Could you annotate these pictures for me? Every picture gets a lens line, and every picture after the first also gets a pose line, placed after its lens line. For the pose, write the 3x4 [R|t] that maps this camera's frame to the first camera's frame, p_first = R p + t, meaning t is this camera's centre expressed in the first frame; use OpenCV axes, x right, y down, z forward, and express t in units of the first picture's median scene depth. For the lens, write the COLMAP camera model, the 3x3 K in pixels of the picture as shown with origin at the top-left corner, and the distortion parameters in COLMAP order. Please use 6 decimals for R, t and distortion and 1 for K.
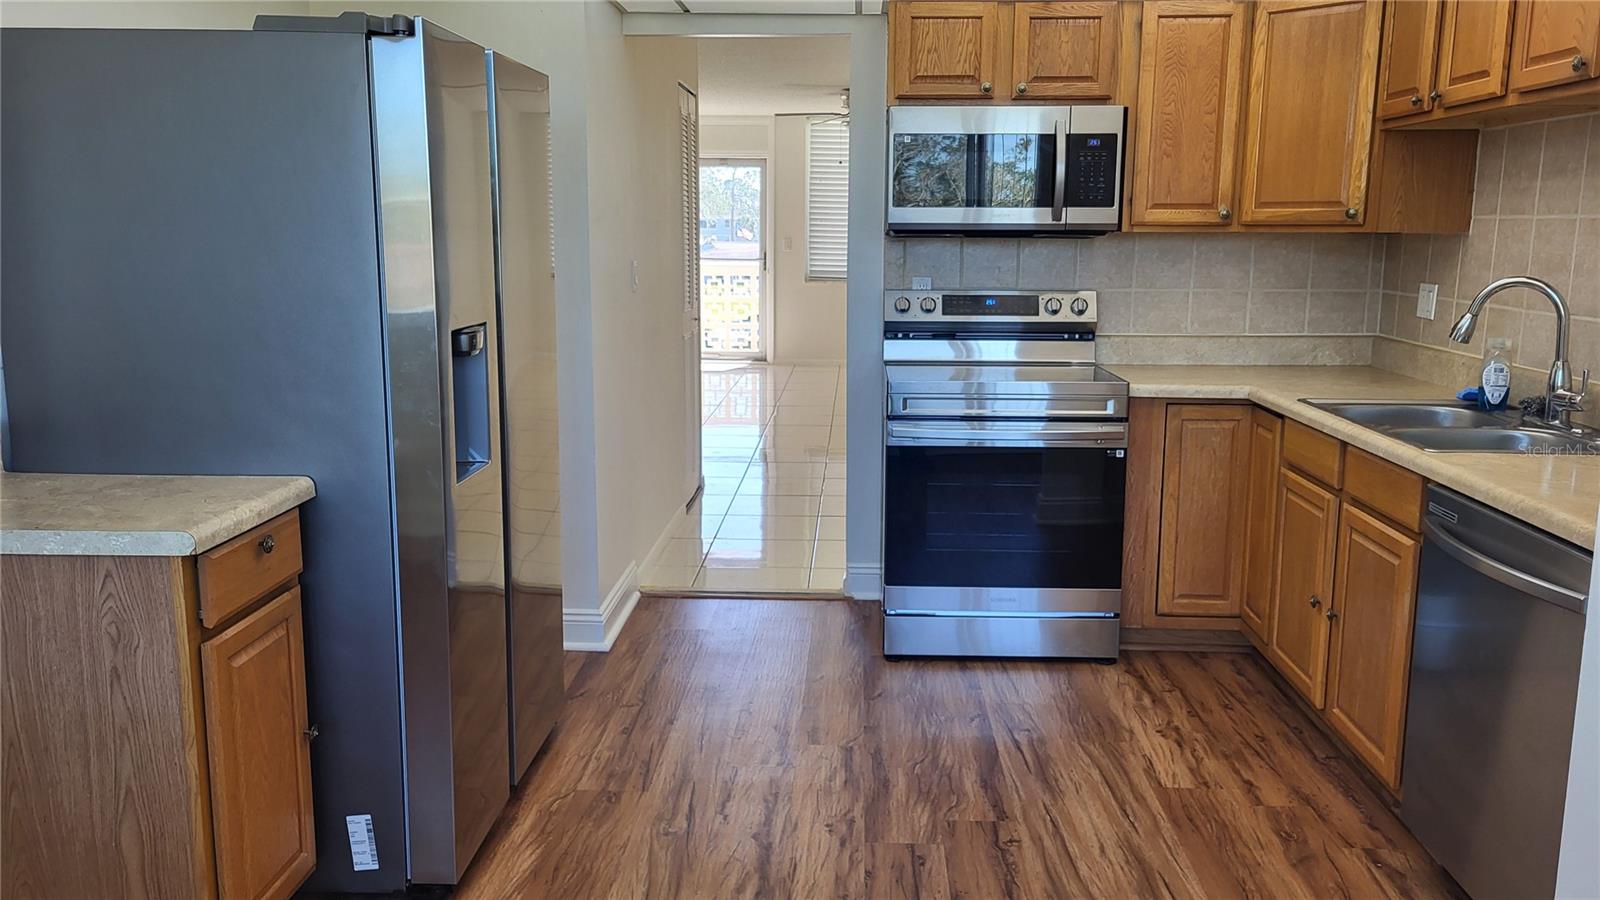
lens RADIAL K [[1202.4, 0, 803.5], [0, 1202.4, 424.2], [0, 0, 1]] dist [0.050318, -0.023107]
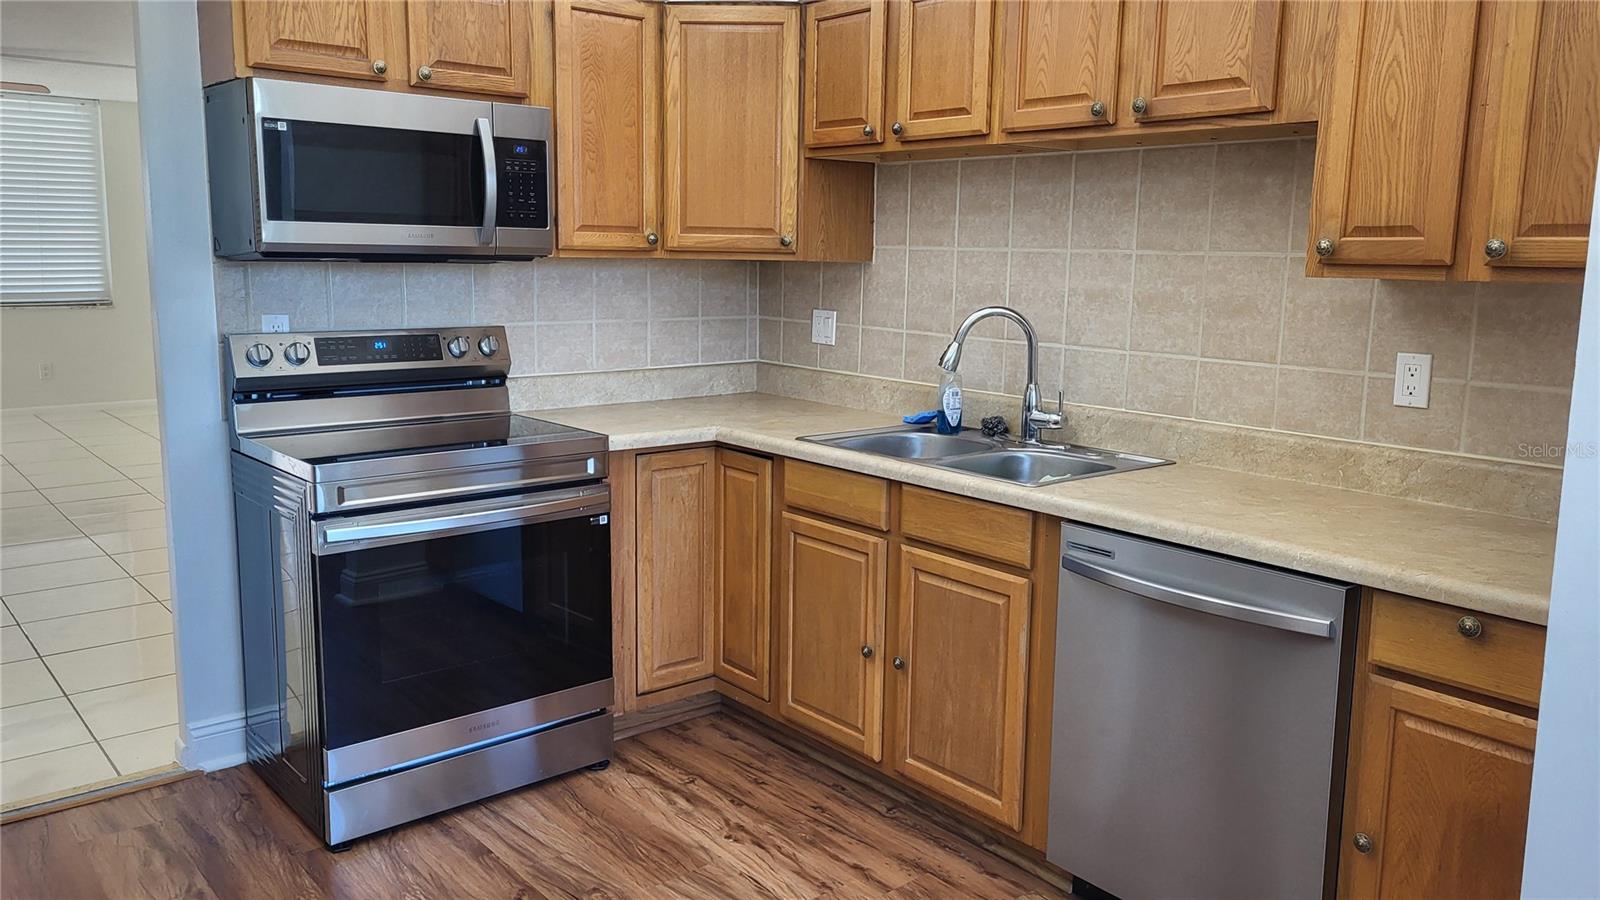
lens RADIAL K [[1202.4, 0, 803.5], [0, 1202.4, 424.2], [0, 0, 1]] dist [0.050318, -0.023107]
pose [[0.733180, -0.092053, 0.673775, -0.195249], [0.098142, 0.994747, 0.029110, -0.052467], [-0.672915, 0.044782, 0.738363, 0.274501]]
